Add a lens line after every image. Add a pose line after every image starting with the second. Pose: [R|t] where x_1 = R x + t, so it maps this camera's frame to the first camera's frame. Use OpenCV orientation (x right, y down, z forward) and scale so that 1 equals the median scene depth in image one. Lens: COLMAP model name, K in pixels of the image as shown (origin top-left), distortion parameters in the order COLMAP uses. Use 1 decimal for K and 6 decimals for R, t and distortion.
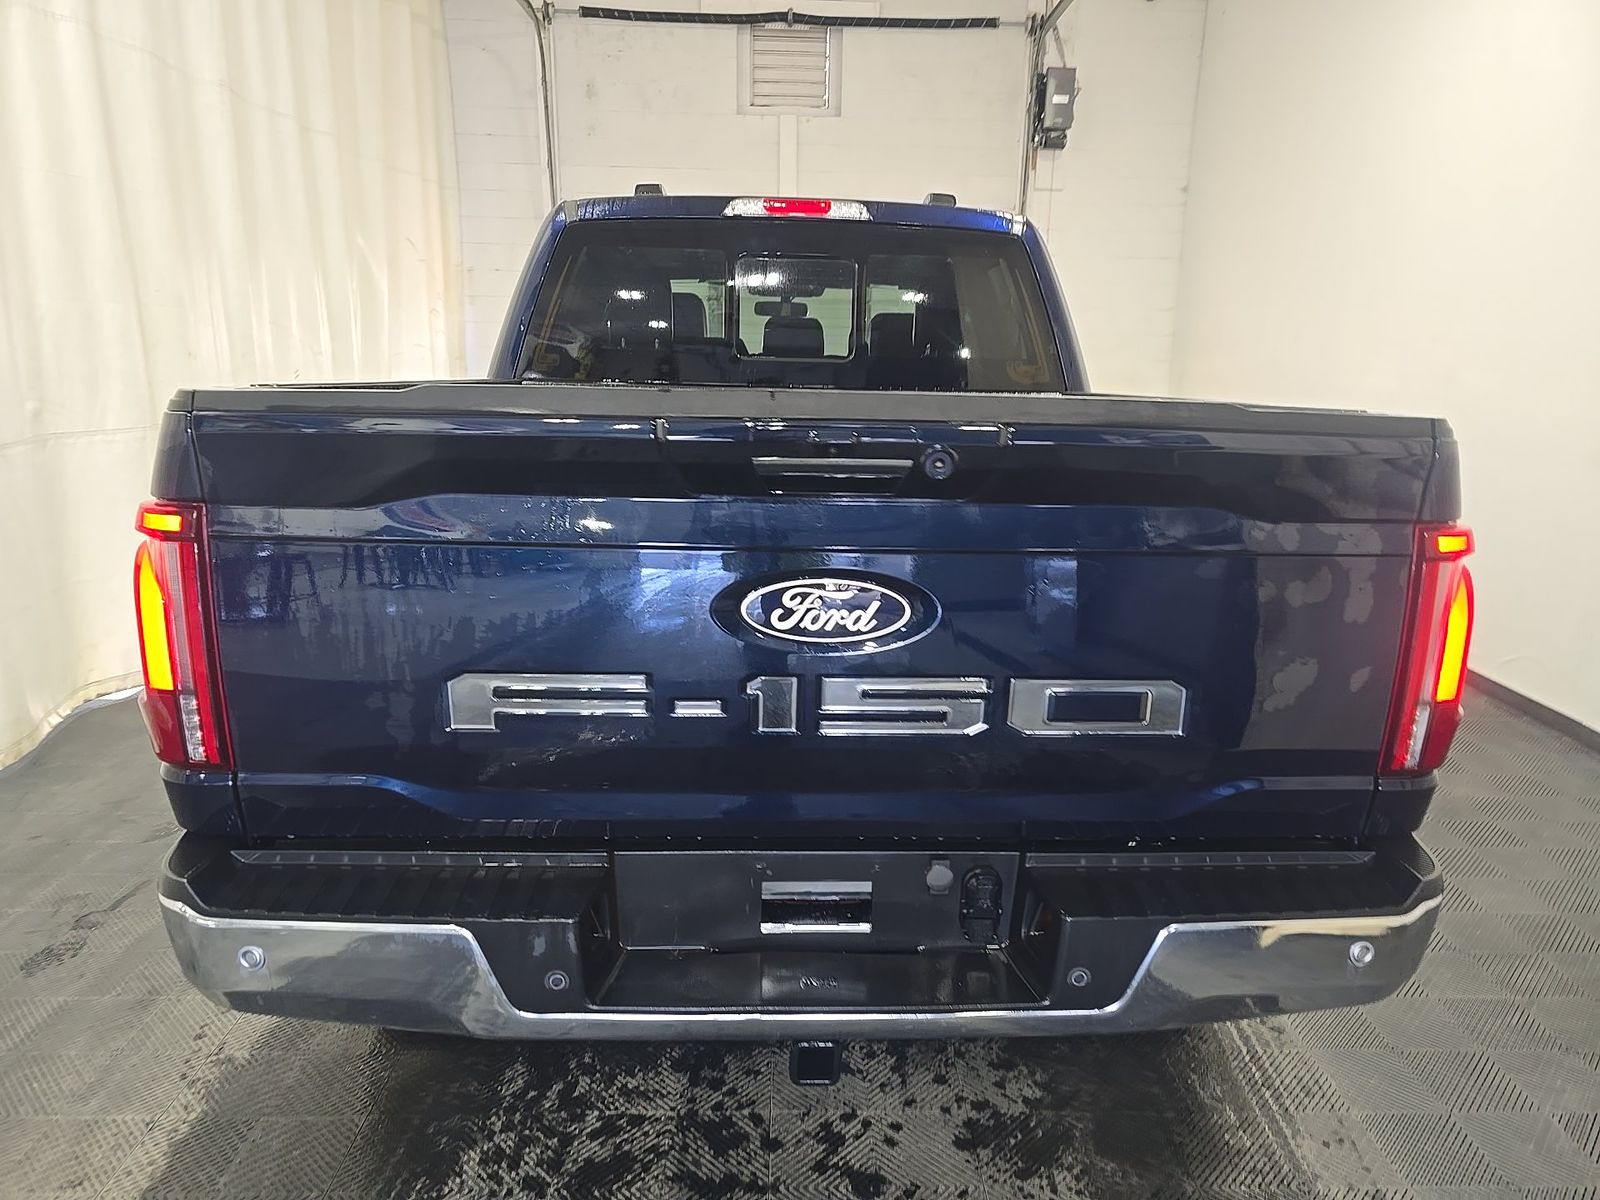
lens RADIAL K [[1074.1, 0, 805.8], [0, 1074.1, 602.6], [0, 0, 1]] dist [0.021229, -0.012520]
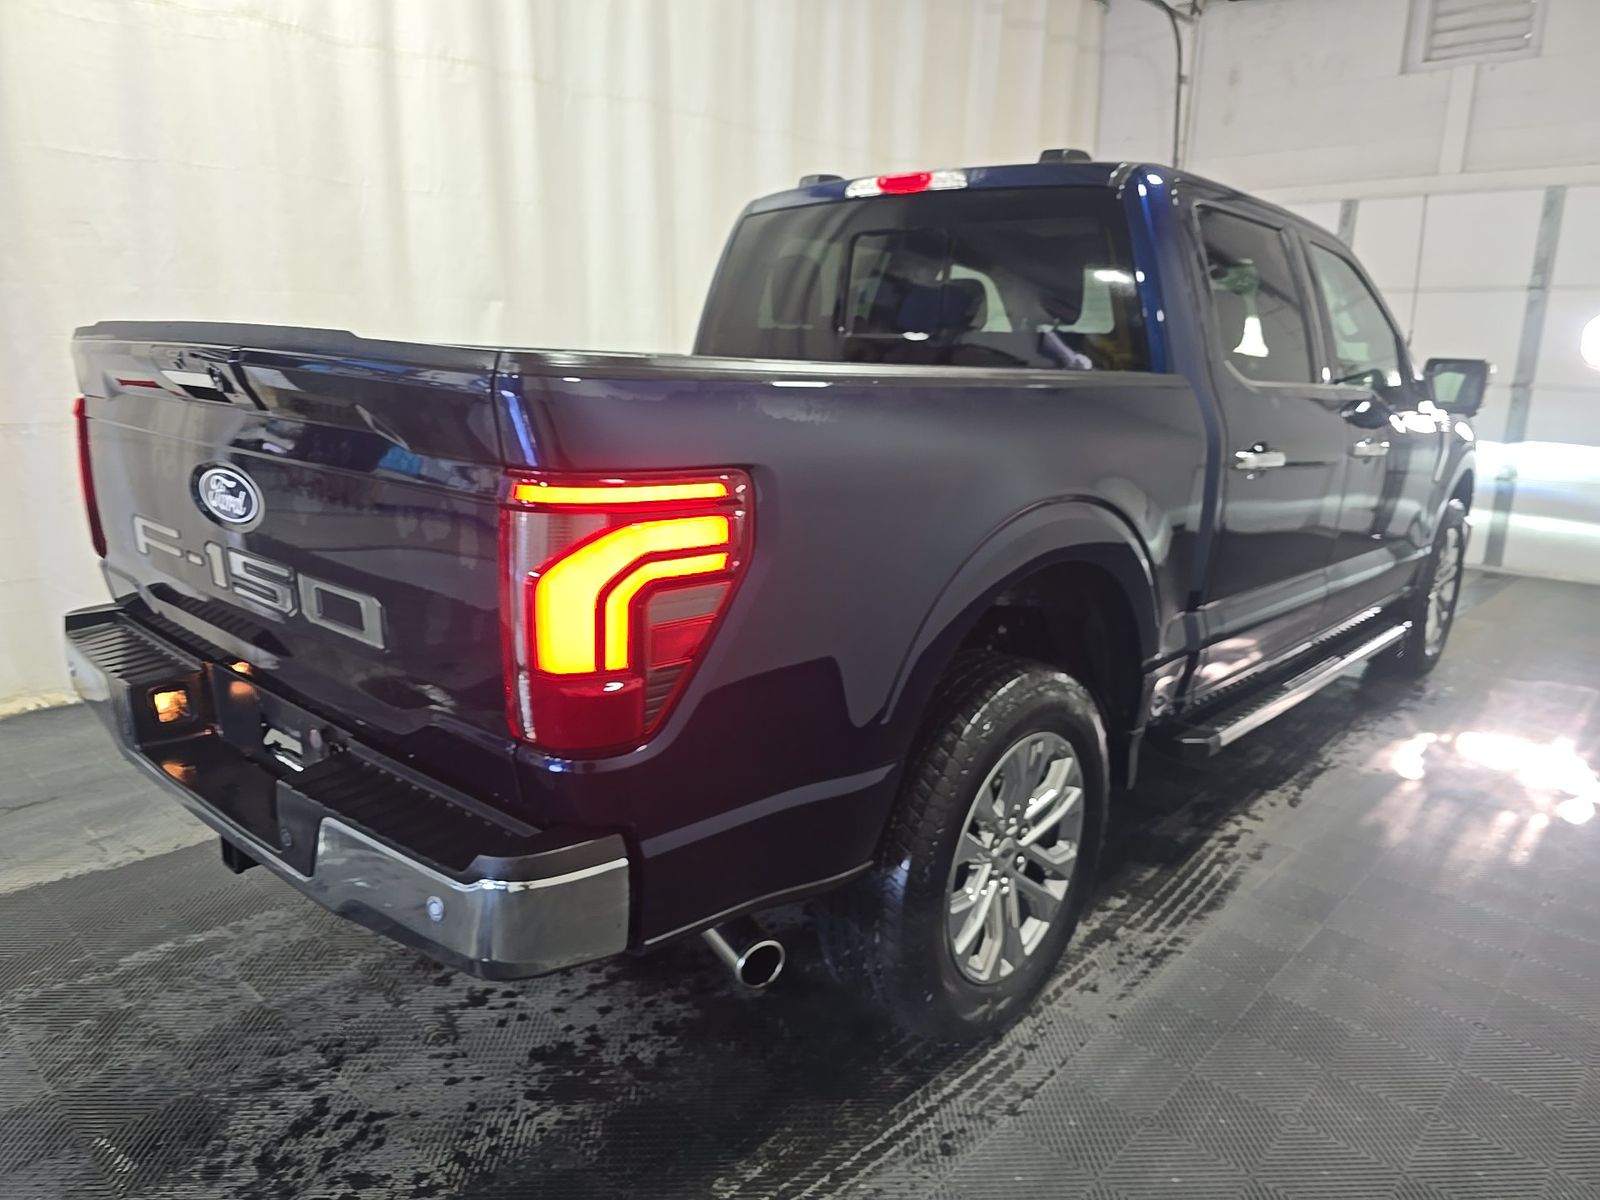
lens RADIAL K [[1074.1, 0, 808.3], [0, 1074.1, 592.0], [0, 0, 1]] dist [0.021229, -0.012520]
pose [[0.723312, 0.151745, -0.673642, 0.651044], [-0.166598, 0.985086, 0.043019, -0.023121], [0.670123, 0.081111, 0.737805, 0.238154]]
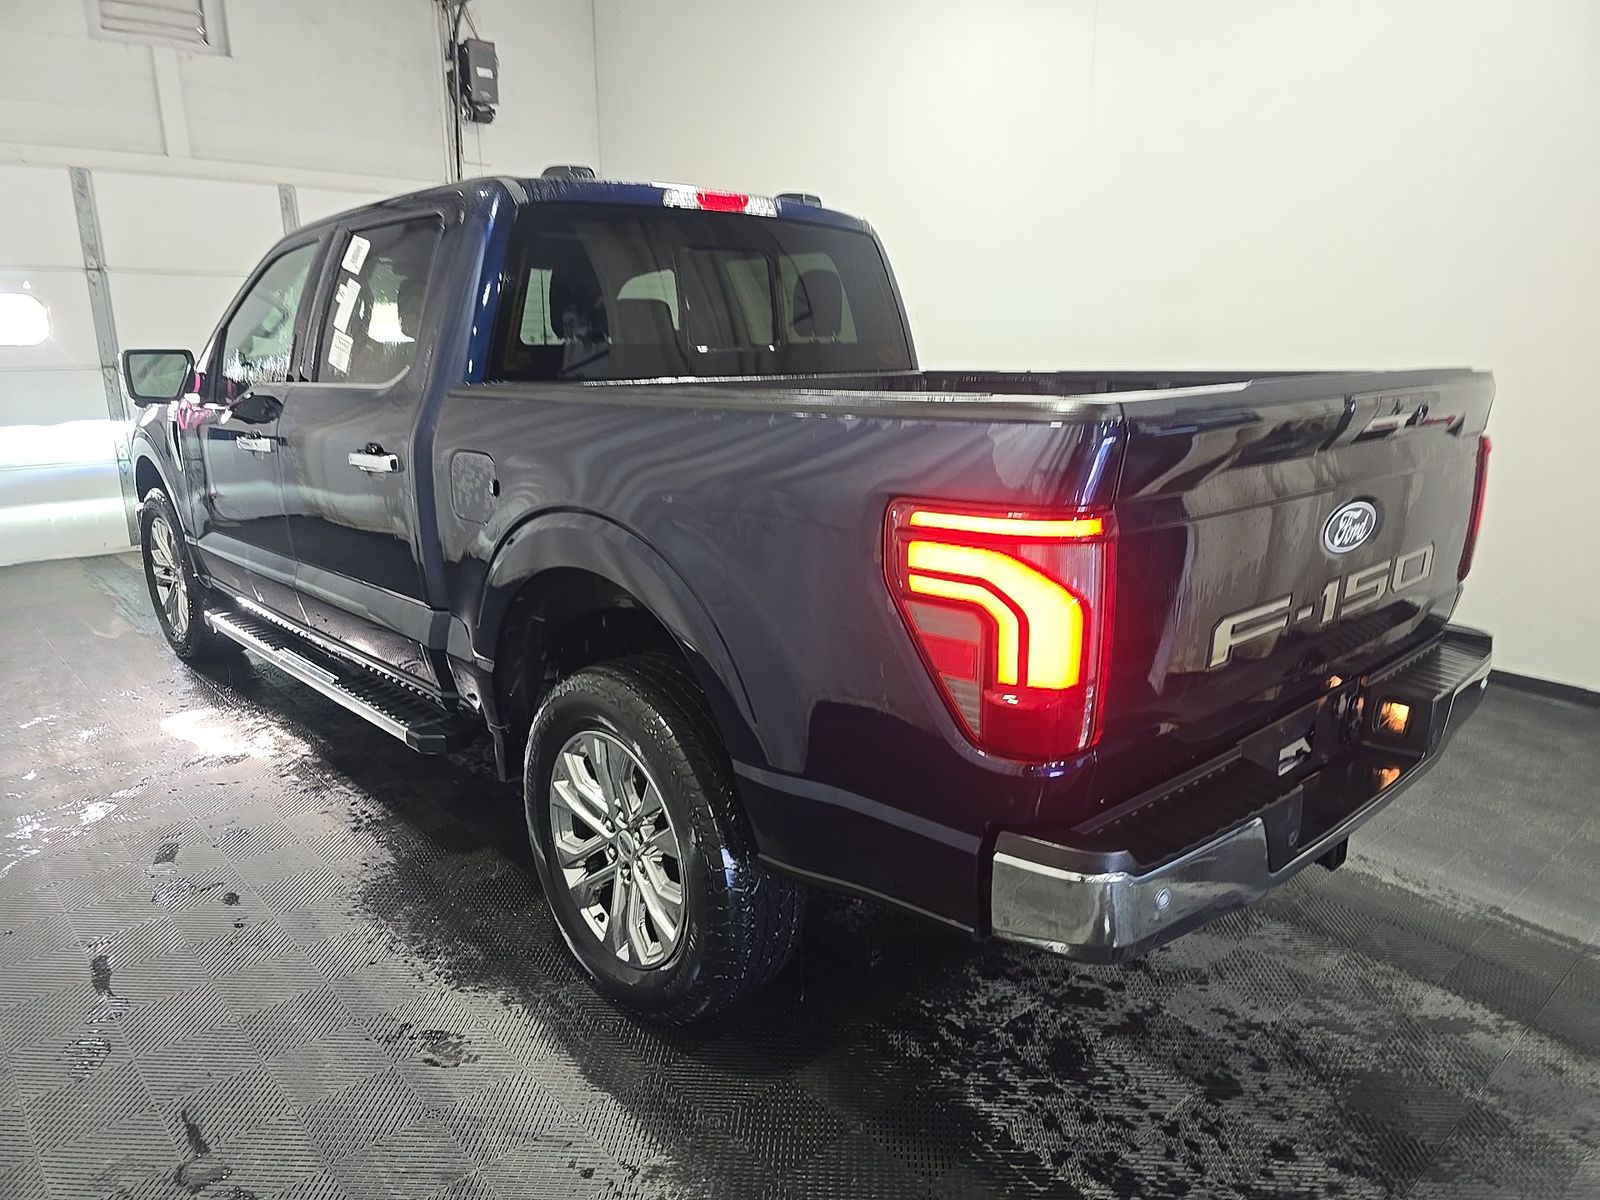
lens RADIAL K [[1074.1, 0, 806.2], [0, 1074.1, 609.0], [0, 0, 1]] dist [0.021229, -0.012520]
pose [[0.761423, -0.183753, 0.621667, -0.656595], [0.163990, 0.982392, 0.089520, -0.062338], [-0.627170, 0.033785, 0.778149, 0.160001]]
